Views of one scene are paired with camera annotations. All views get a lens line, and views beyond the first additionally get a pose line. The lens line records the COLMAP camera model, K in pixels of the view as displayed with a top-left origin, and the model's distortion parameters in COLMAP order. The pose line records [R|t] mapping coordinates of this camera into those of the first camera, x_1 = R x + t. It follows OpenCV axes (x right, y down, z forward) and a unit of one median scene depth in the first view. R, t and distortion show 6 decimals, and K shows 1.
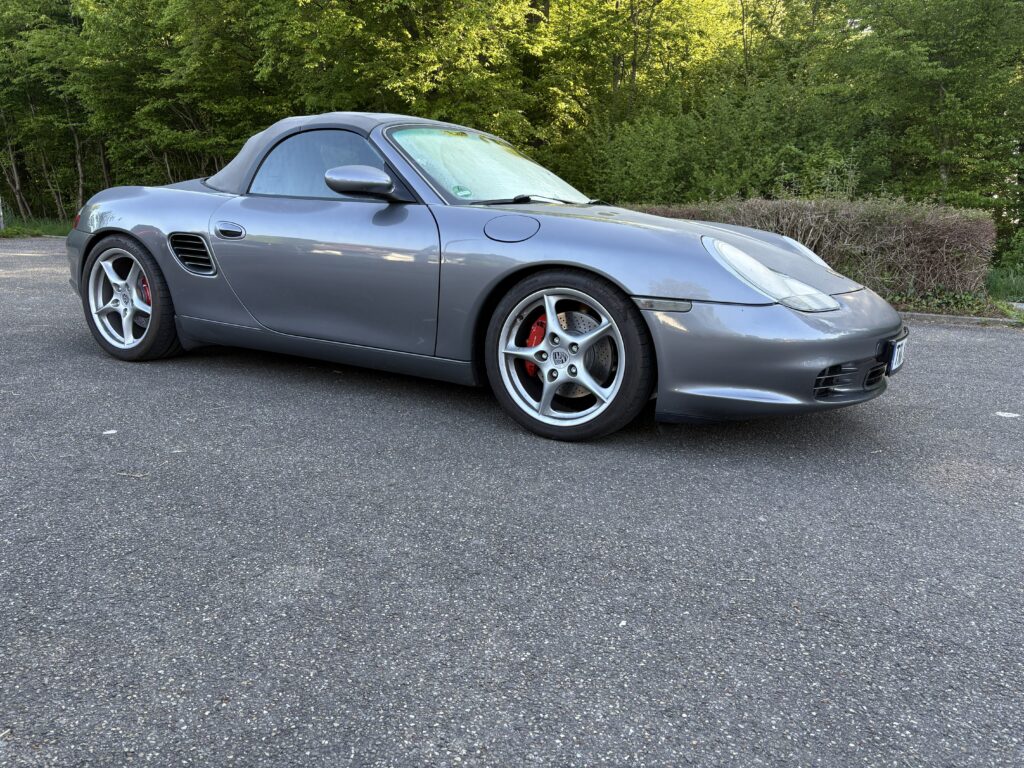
lens RADIAL K [[776.8, 0, 512.4], [0, 776.8, 364.3], [0, 0, 1]] dist [0.103548, -0.102354]
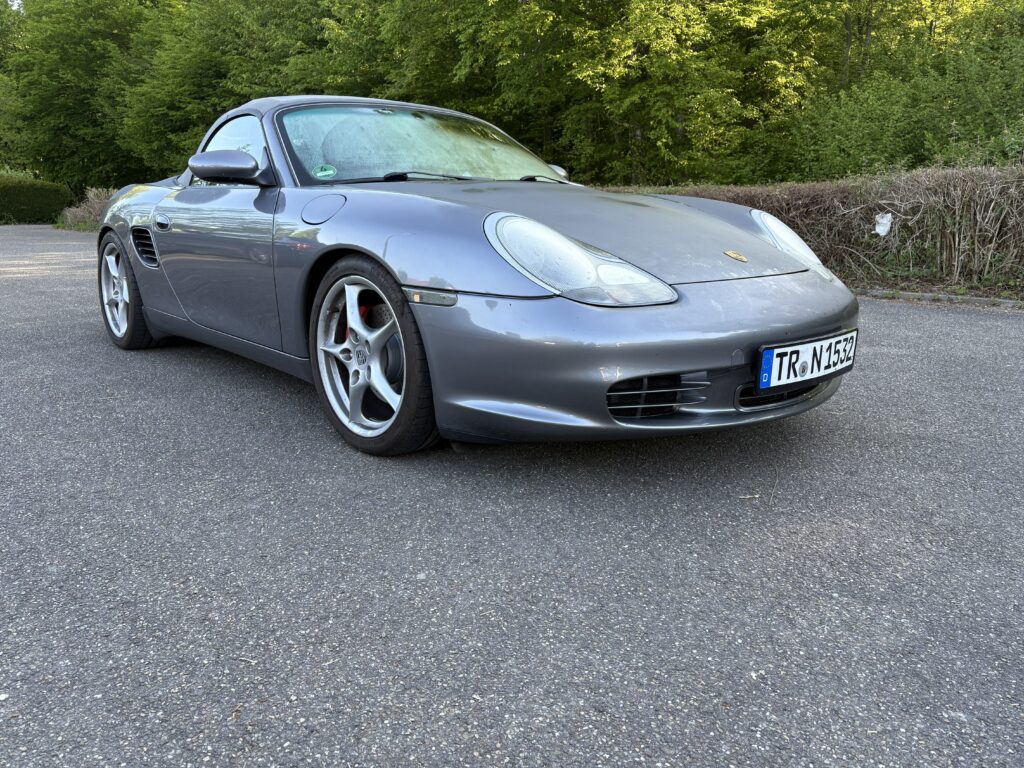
lens RADIAL K [[776.1, 0, 512.0], [0, 776.1, 384.0], [0, 0, 1]] dist [-0.064148, 0.212227]
pose [[0.949413, 0.037518, -0.311781, 0.281527], [-0.026127, 0.998832, 0.040636, -0.010394], [0.312942, -0.030434, 0.949285, 0.133715]]
